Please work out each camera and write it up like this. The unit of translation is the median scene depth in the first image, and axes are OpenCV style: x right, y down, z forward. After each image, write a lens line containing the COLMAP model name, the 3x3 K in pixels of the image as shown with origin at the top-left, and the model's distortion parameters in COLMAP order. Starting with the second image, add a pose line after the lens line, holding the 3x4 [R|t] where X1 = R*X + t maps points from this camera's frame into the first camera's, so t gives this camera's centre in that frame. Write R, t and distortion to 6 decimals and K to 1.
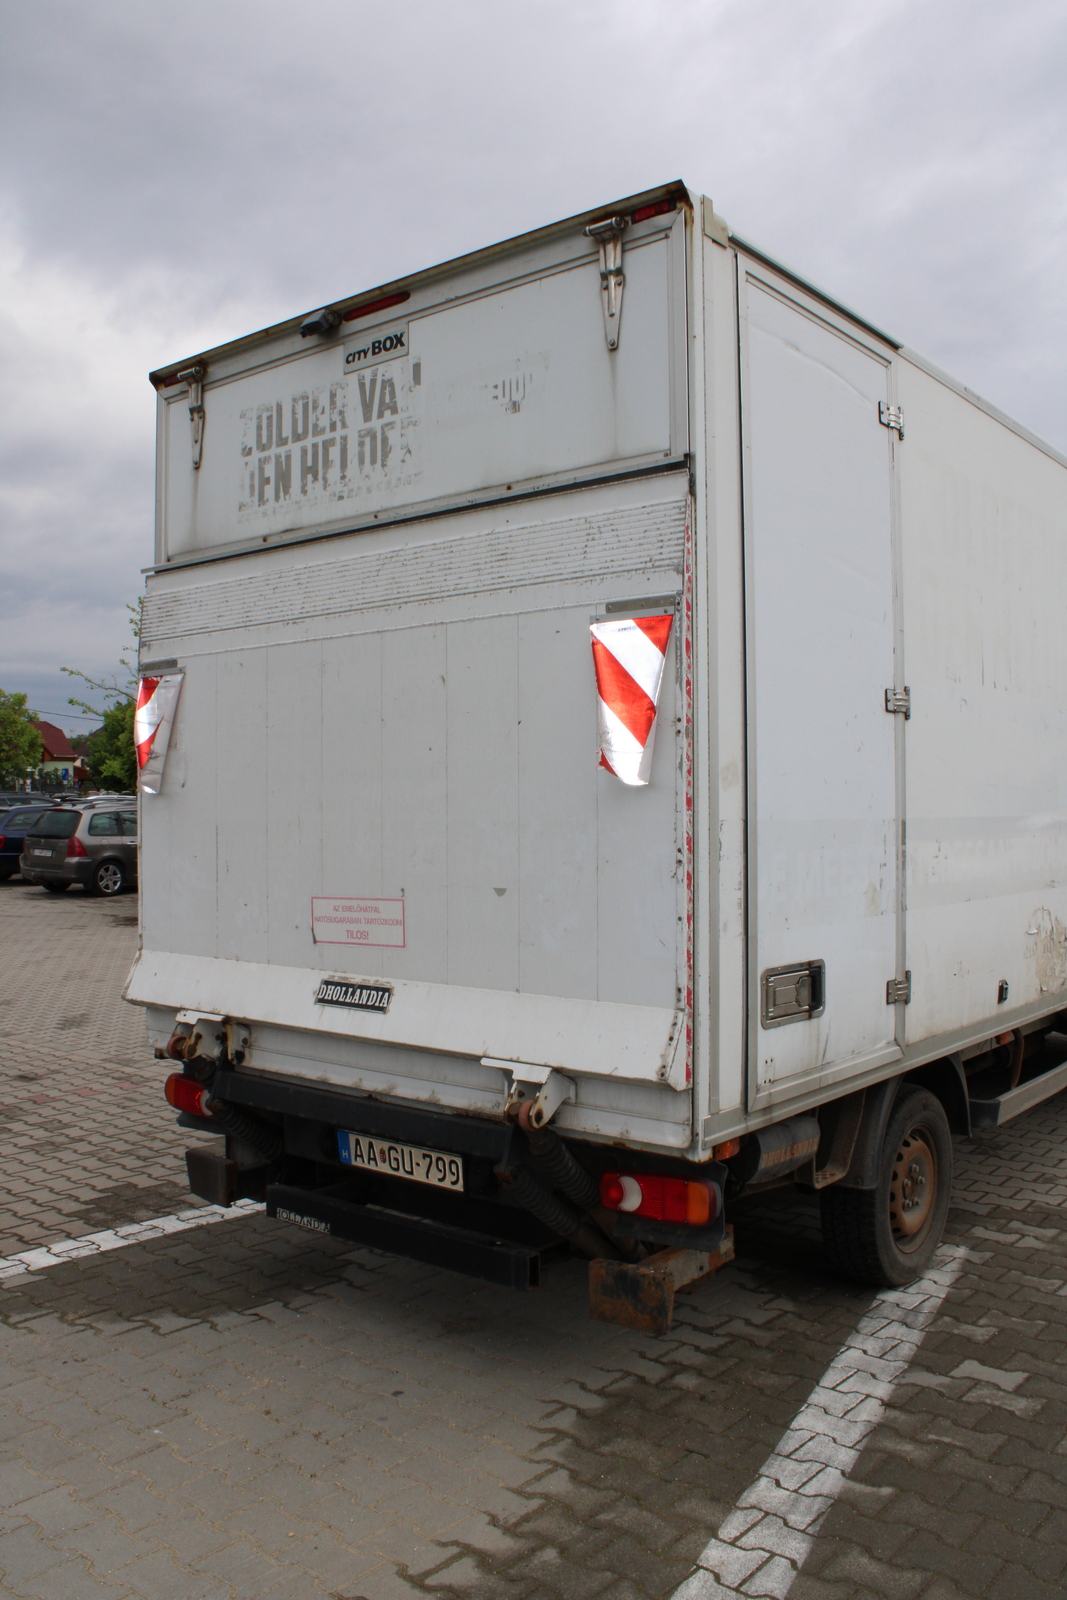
lens RADIAL K [[1339.6, 0, 539.5], [0, 1339.6, 824.6], [0, 0, 1]] dist [-0.165638, 0.155195]
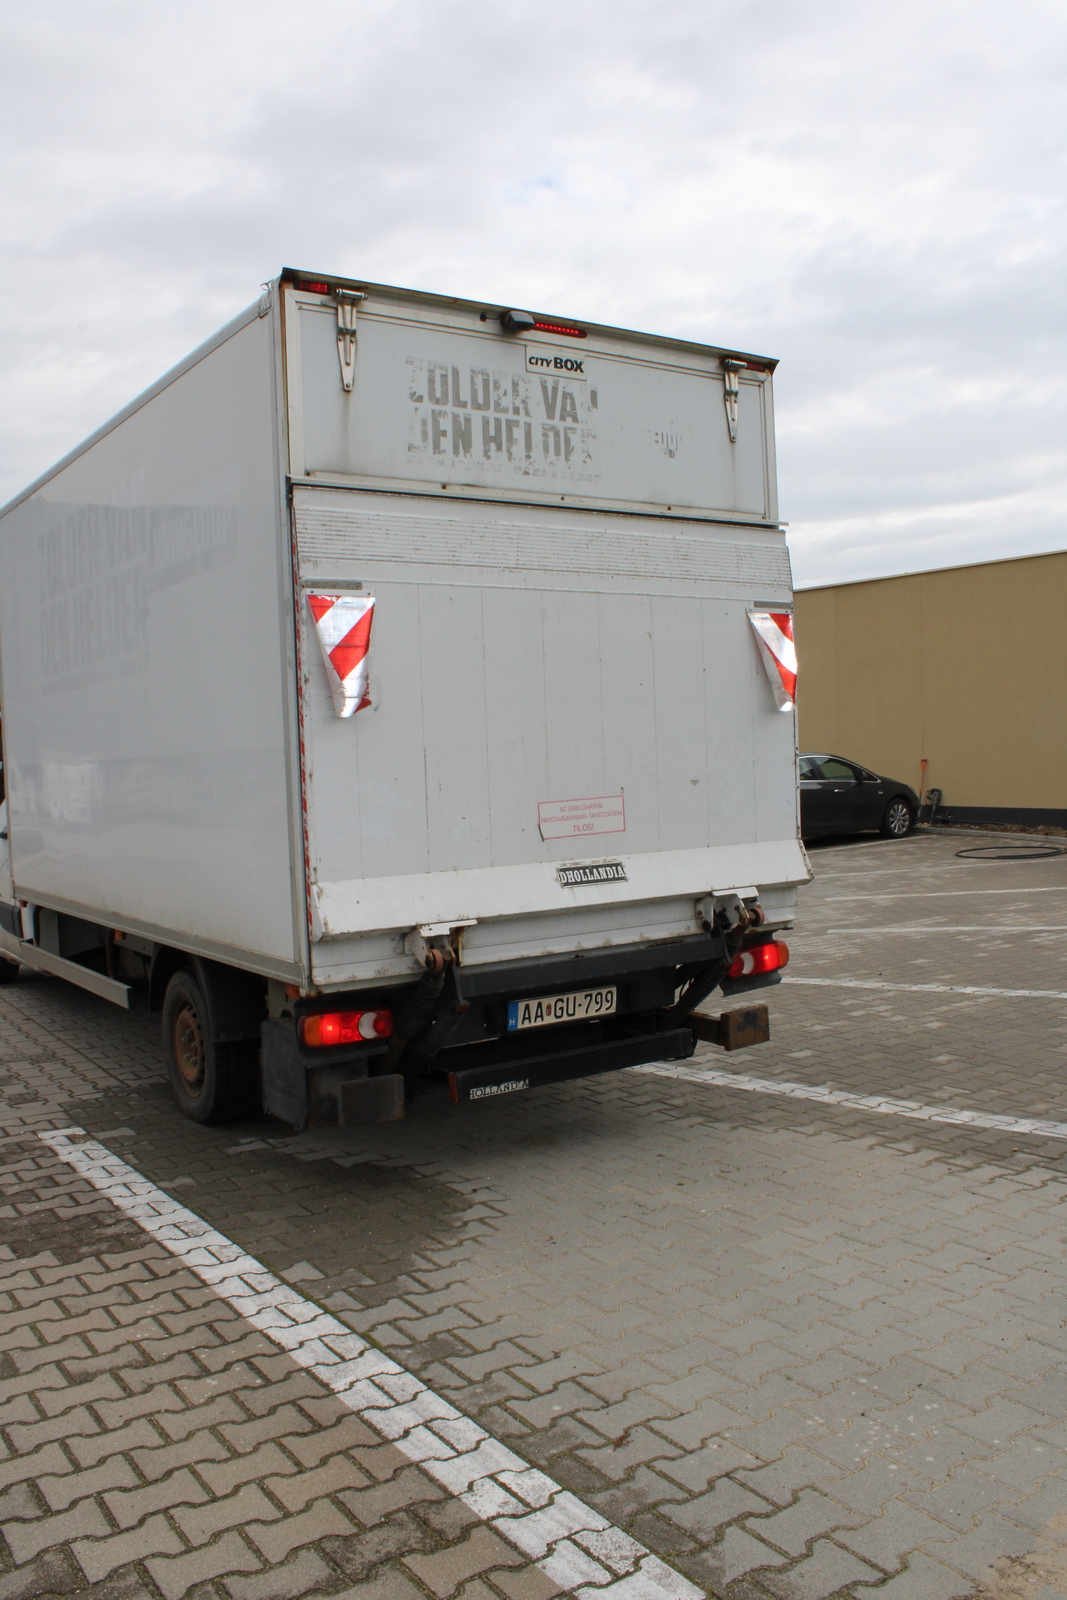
lens RADIAL K [[1339.6, 0, 539.5], [0, 1339.6, 824.6], [0, 0, 1]] dist [-0.165638, 0.155195]
pose [[0.282529, -0.057928, 0.957508, -1.326800], [0.043638, 0.997918, 0.047497, 0.016614], [-0.958266, 0.028365, 0.284468, 0.653862]]
